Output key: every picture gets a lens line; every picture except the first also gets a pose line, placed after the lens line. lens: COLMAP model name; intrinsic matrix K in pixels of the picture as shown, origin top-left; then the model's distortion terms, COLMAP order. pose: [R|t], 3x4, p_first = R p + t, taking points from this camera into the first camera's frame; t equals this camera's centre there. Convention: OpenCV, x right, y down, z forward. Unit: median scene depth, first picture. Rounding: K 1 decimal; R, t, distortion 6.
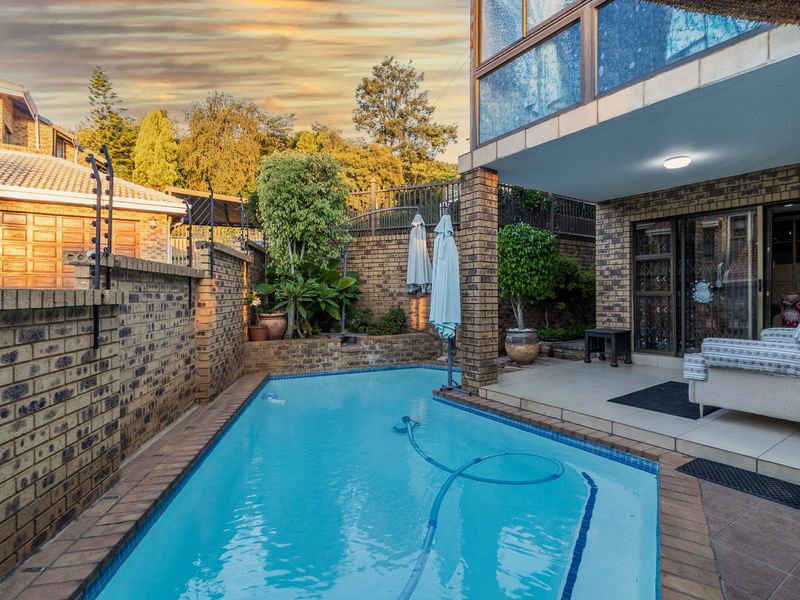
lens RADIAL K [[417.4, 0, 400.5], [0, 417.4, 293.7], [0, 0, 1]] dist [0.001919, -0.000352]
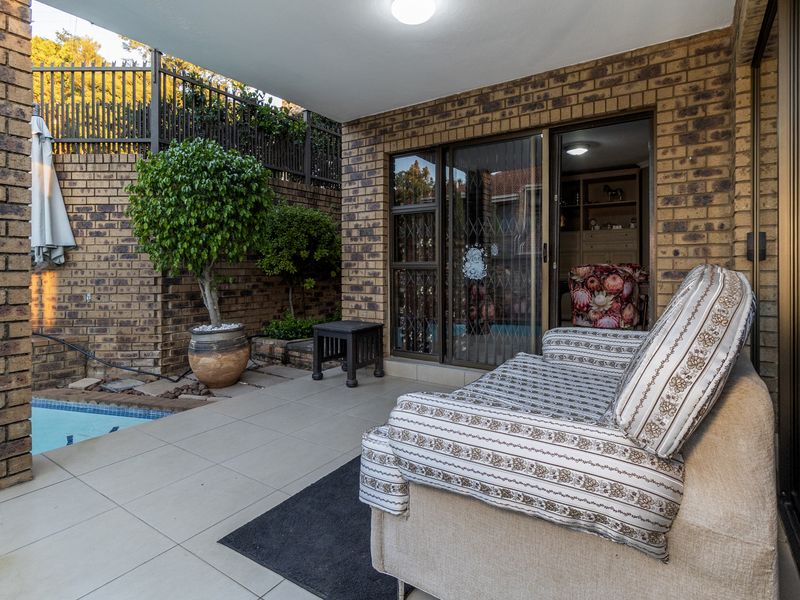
lens RADIAL K [[440.2, 0, 399.9], [0, 440.2, 265.0], [0, 0, 1]] dist [0.001718, 0.000127]
pose [[0.930486, 0.003358, 0.366311, 0.321083], [-0.002701, 0.999994, -0.002306, 0.000567], [-0.366317, 0.001157, 0.930490, 0.358920]]
